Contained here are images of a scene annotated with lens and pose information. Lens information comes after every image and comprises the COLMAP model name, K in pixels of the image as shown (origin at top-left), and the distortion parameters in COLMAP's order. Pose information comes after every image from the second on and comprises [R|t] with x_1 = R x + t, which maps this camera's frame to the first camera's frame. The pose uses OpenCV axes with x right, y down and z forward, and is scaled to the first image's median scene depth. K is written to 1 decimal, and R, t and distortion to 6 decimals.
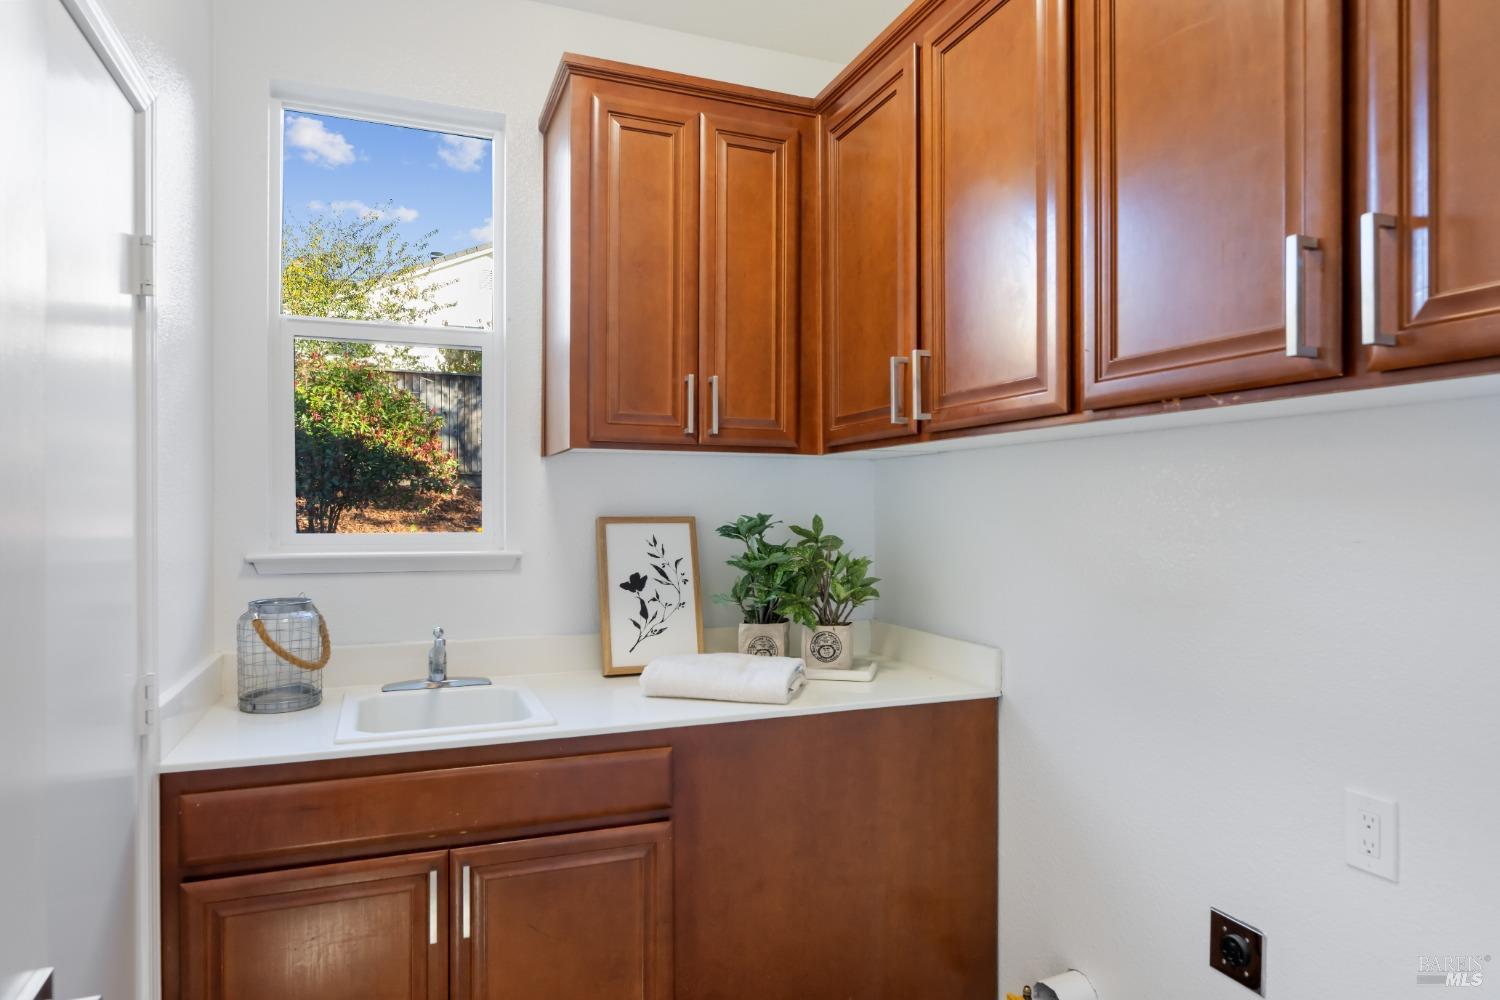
lens RADIAL K [[877.7, 0, 750.0], [0, 877.7, 500.0], [0, 0, 1]] dist [0.001001, 0.000029]
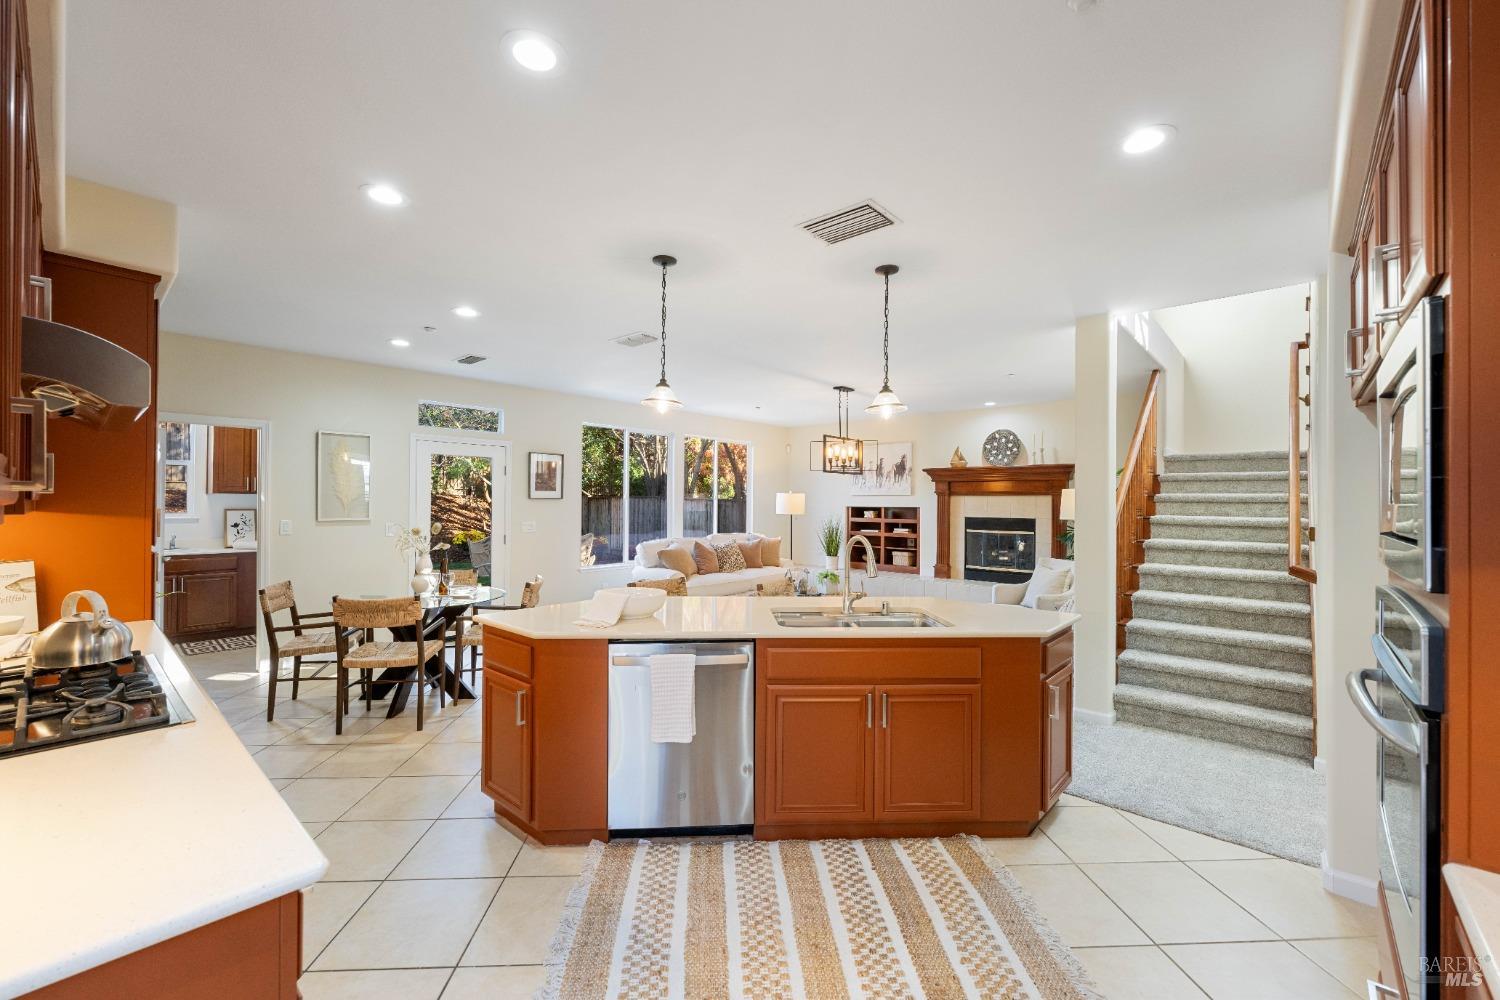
lens RADIAL K [[600.9, 0, 750.0], [0, 600.9, 500.0], [0, 0, 1]] dist [-0.001027, -0.000132]
pose [[0.893822, 0.003680, 0.448407, 0.749171], [-0.002453, 0.999991, -0.003316, -0.018785], [-0.448416, 0.001864, 0.893823, -2.545344]]
